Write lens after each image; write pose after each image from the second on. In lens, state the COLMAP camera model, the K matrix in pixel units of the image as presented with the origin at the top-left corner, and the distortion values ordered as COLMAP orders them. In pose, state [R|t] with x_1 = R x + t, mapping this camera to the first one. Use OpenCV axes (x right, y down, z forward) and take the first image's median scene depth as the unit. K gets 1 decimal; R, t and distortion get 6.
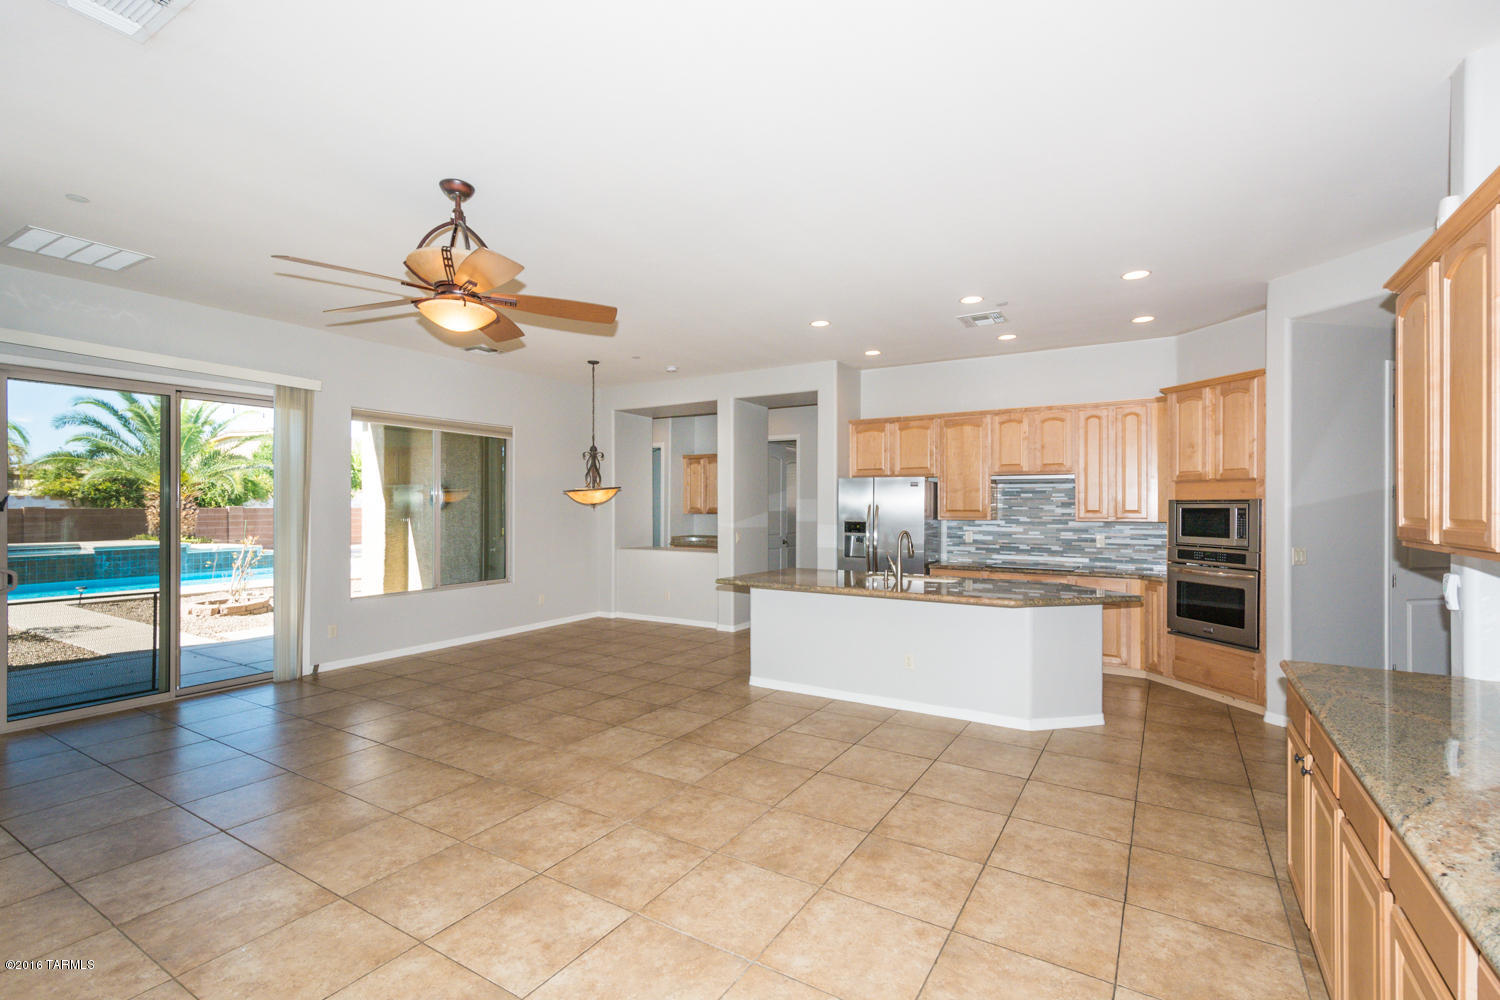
lens RADIAL K [[661.5, 0, 776.4], [0, 661.5, 502.3], [0, 0, 1]] dist [0.021425, -0.005256]
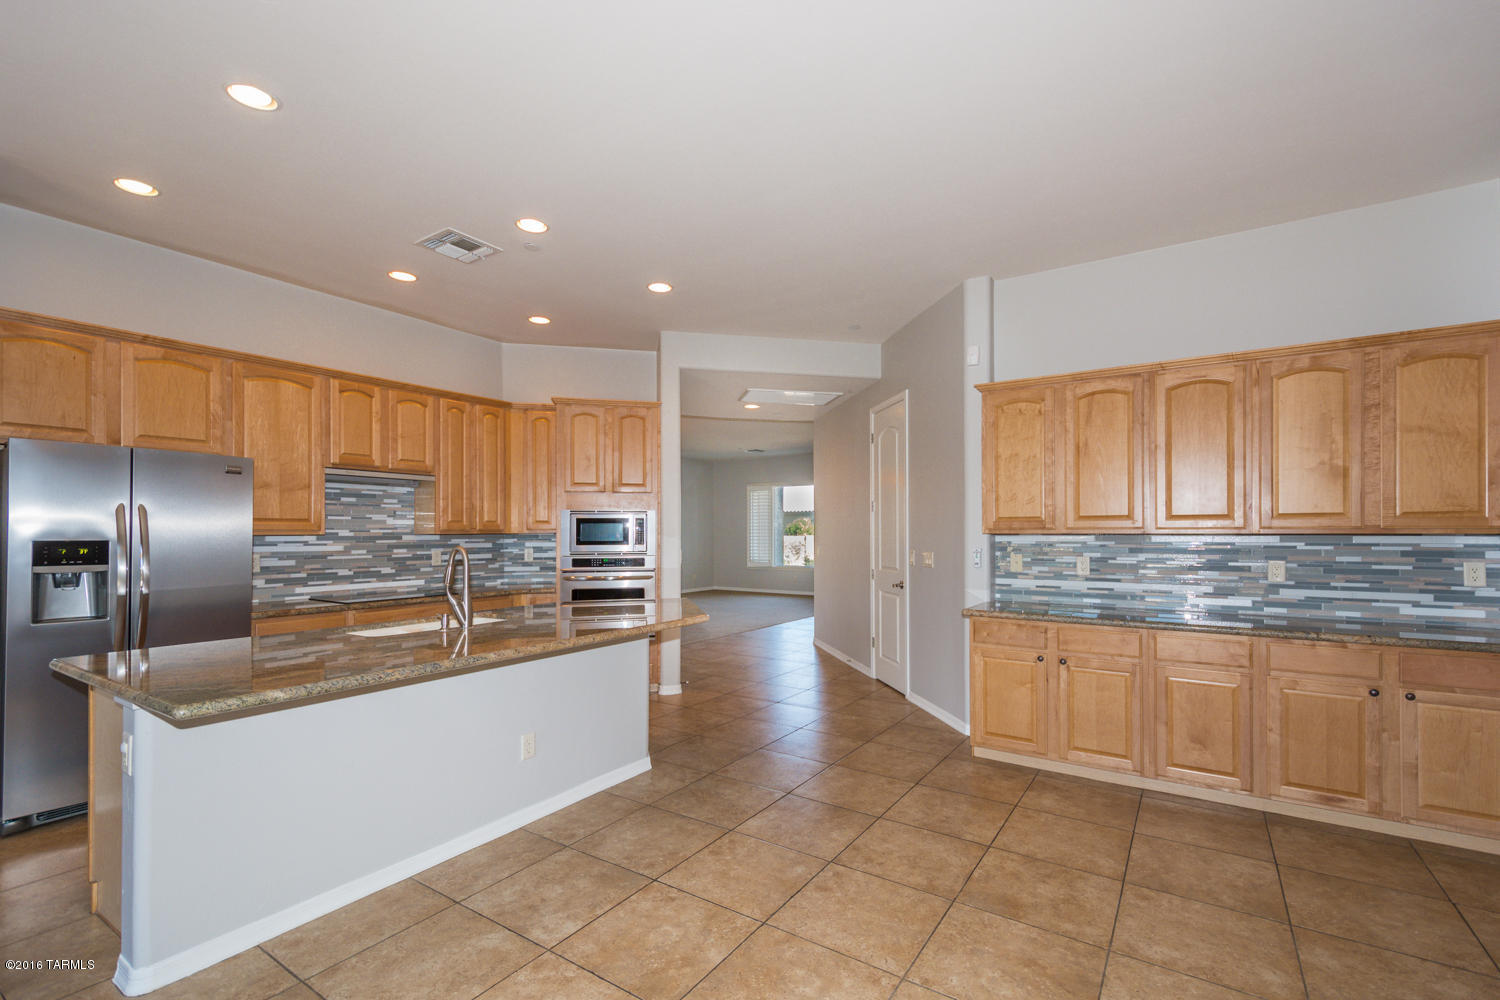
lens RADIAL K [[661.5, 0, 744.4], [0, 661.5, 522.5], [0, 0, 1]] dist [0.021425, -0.005256]
pose [[0.072647, 0.011876, 0.997287, -0.390103], [-0.003846, 0.999925, -0.011627, 0.026799], [-0.997350, -0.002990, 0.072687, 0.673801]]
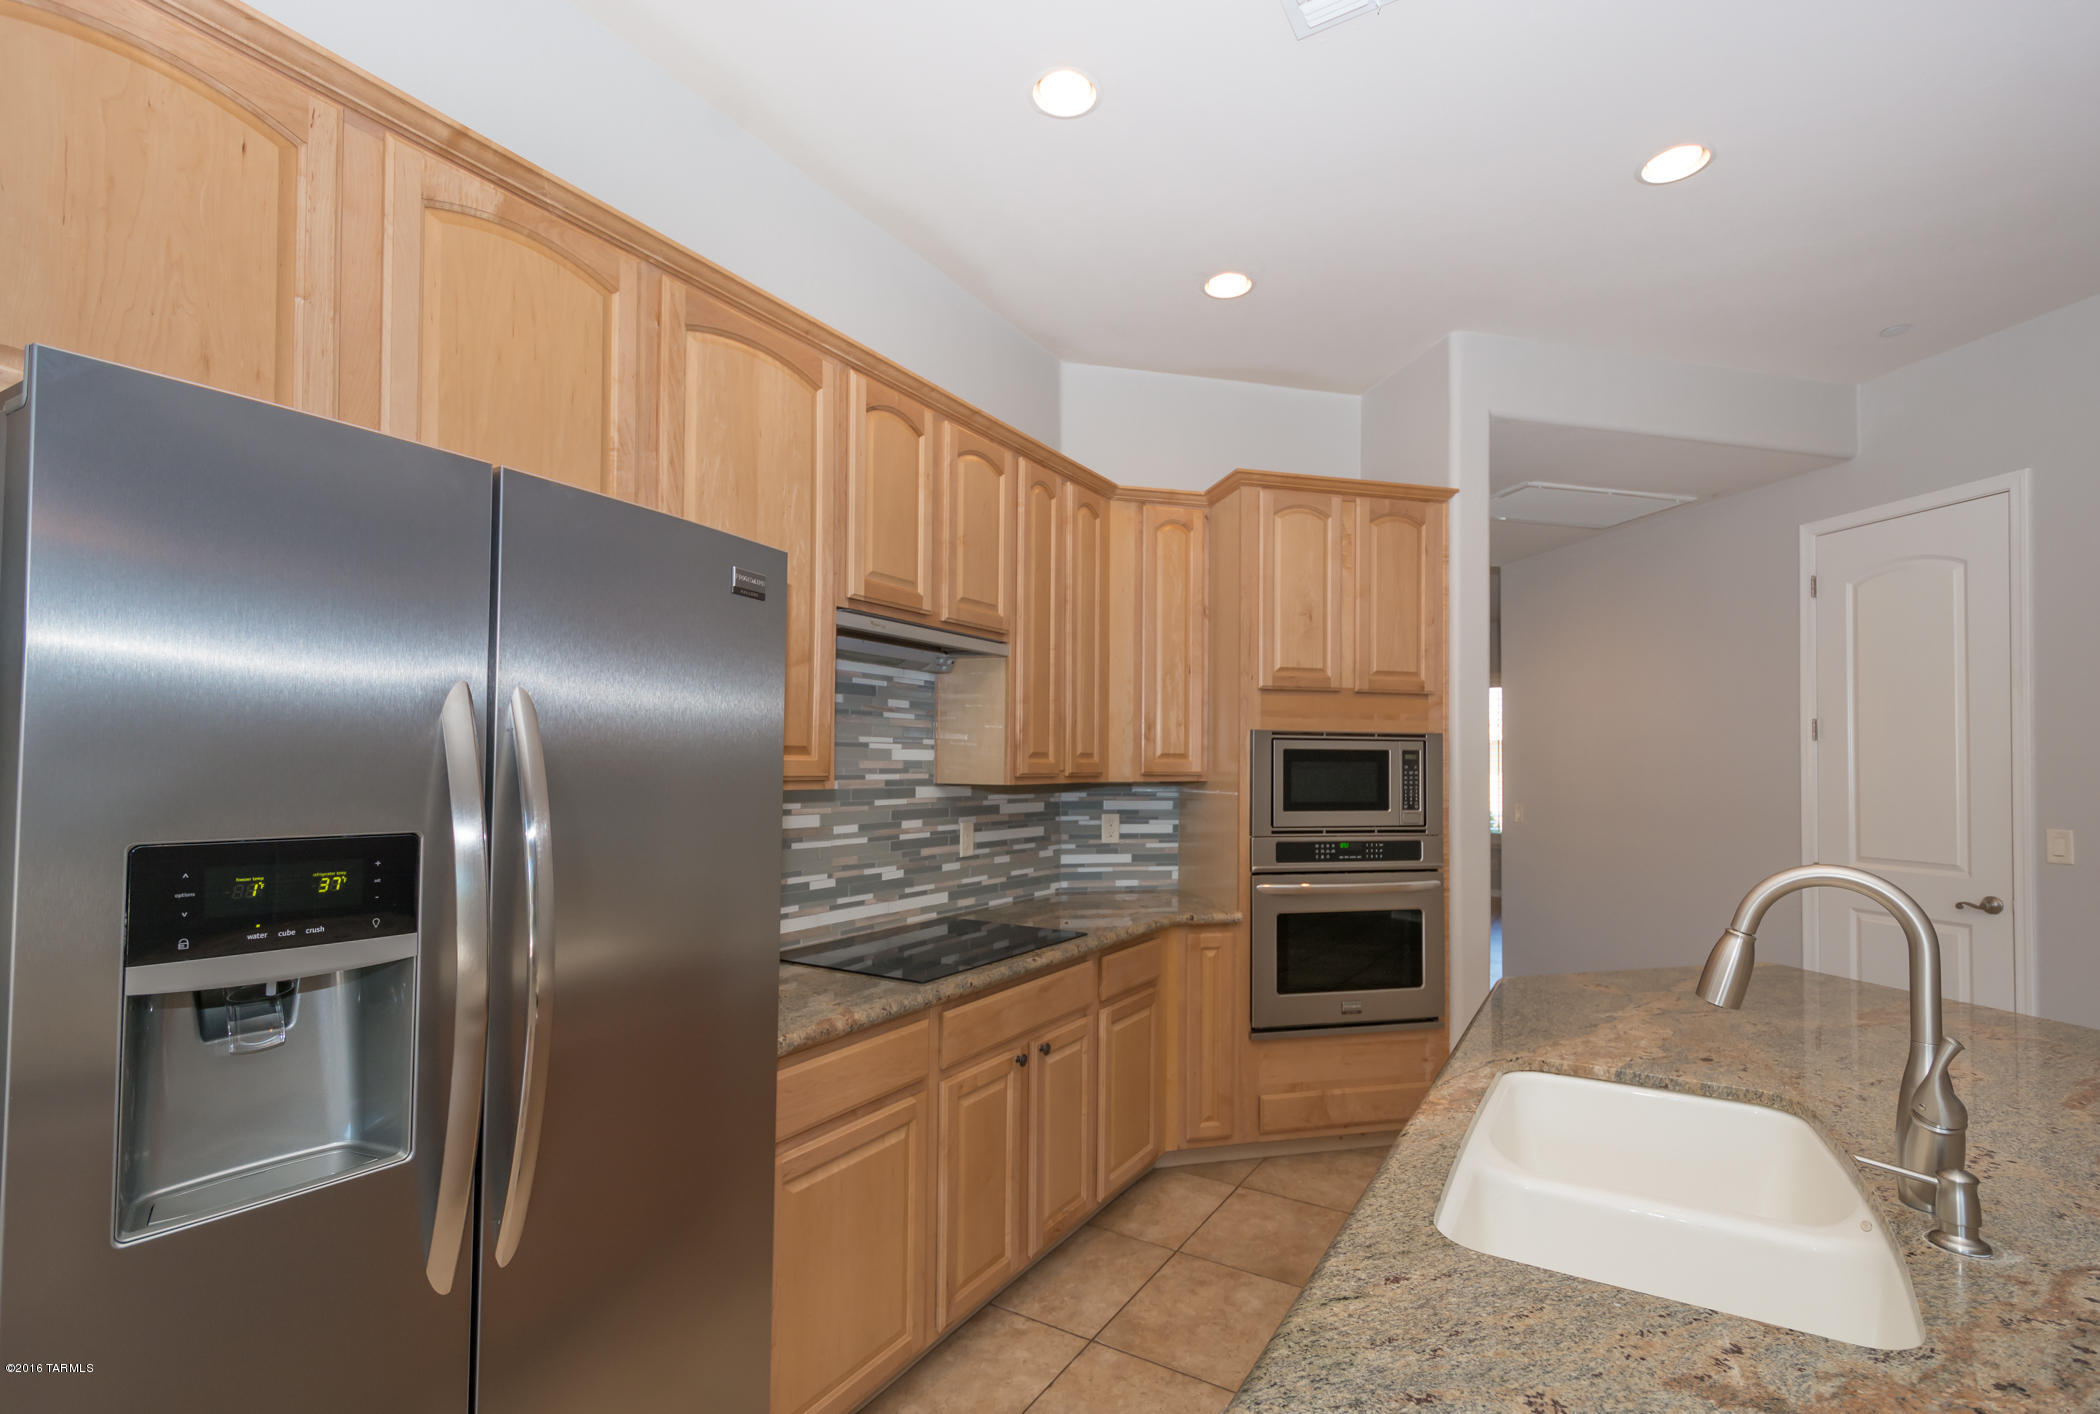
lens RADIAL K [[953.1, 0, 1055.7], [0, 953.1, 748.9], [0, 0, 1]] dist [0.004396, -0.001513]
pose [[0.024065, 0.015774, 0.999586, -0.033475], [-0.013362, 0.999791, -0.015455, 0.020764], [-0.999621, -0.012984, 0.024271, 1.146848]]
